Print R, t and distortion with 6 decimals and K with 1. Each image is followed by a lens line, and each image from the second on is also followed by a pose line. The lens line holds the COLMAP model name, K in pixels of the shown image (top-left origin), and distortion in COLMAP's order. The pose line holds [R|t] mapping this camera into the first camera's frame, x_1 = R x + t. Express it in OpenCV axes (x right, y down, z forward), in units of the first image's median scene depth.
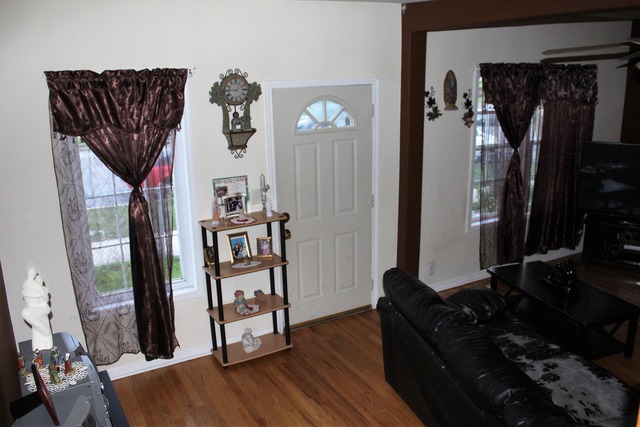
lens RADIAL K [[538.7, 0, 320.0], [0, 538.7, 213.5], [0, 0, 1]] dist [-0.177433, 0.149757]
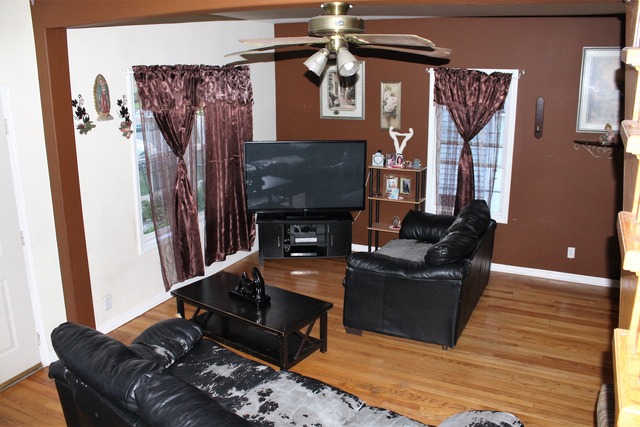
lens RADIAL K [[538.7, 0, 320.0], [0, 538.7, 213.5], [0, 0, 1]] dist [-0.177433, 0.149757]
pose [[0.807147, -0.132078, 0.575386, 0.020951], [0.136574, 0.989988, 0.035664, -0.030718], [-0.574336, 0.049796, 0.817104, 0.122955]]
